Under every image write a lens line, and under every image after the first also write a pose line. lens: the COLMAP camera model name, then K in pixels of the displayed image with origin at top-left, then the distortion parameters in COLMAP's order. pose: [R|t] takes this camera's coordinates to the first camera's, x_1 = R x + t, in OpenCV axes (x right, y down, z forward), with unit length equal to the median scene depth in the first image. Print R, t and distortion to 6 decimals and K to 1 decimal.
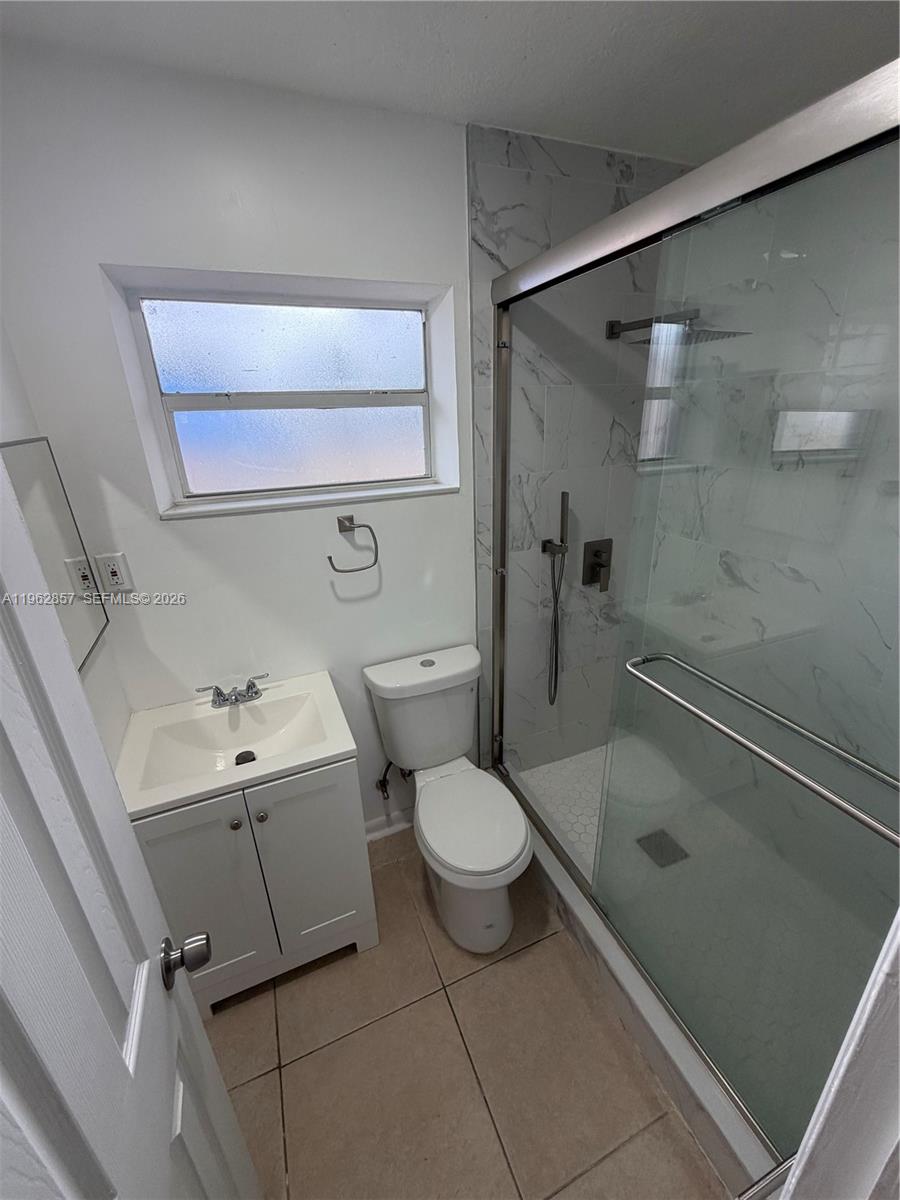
lens RADIAL K [[482.1, 0, 455.1], [0, 482.1, 597.9], [0, 0, 1]] dist [0.001496, -0.000439]
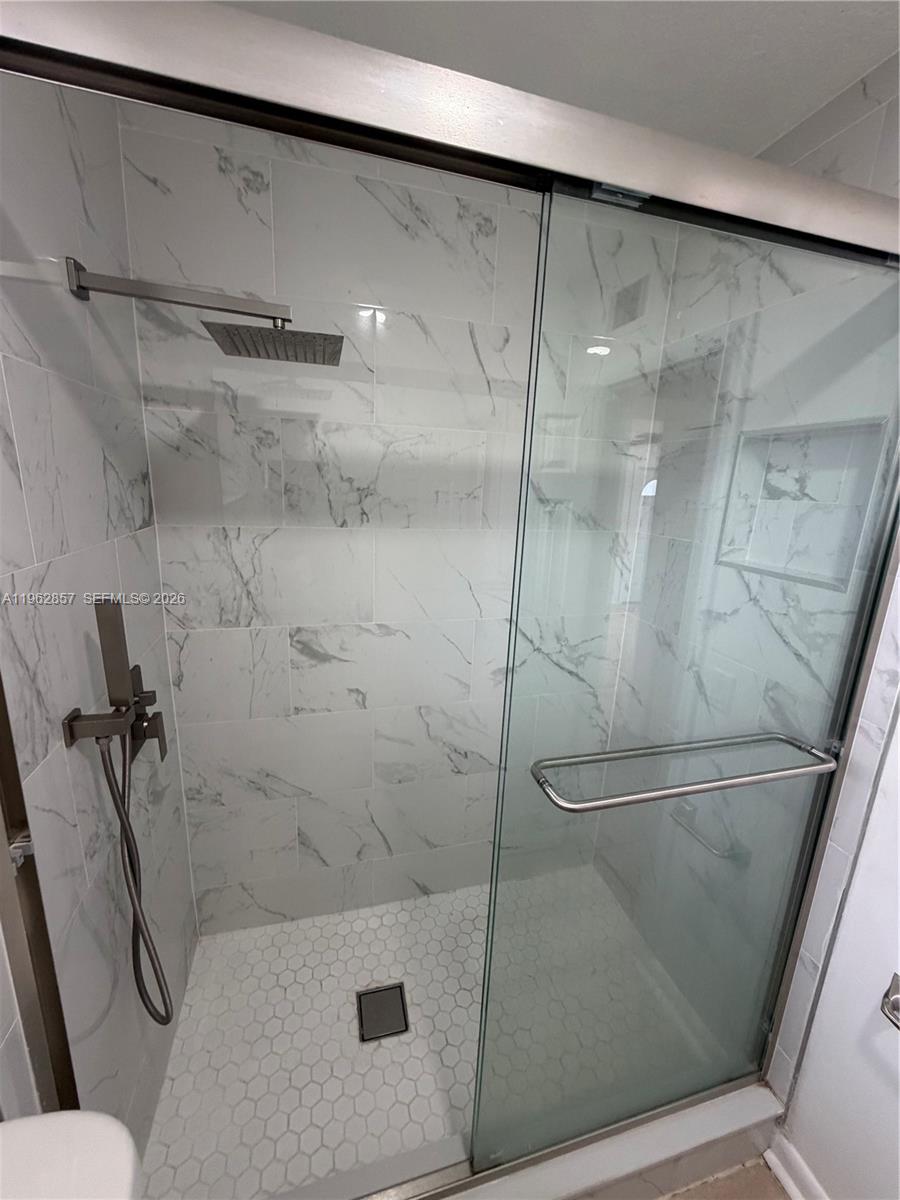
lens RADIAL K [[482.1, 0, 453.8], [0, 482.1, 598.5], [0, 0, 1]] dist [0.001496, -0.000439]
pose [[0.118737, -0.196816, 0.973224, -0.191420], [0.310885, 0.938245, 0.151813, -0.195786], [-0.943002, 0.284535, 0.172591, 0.639737]]
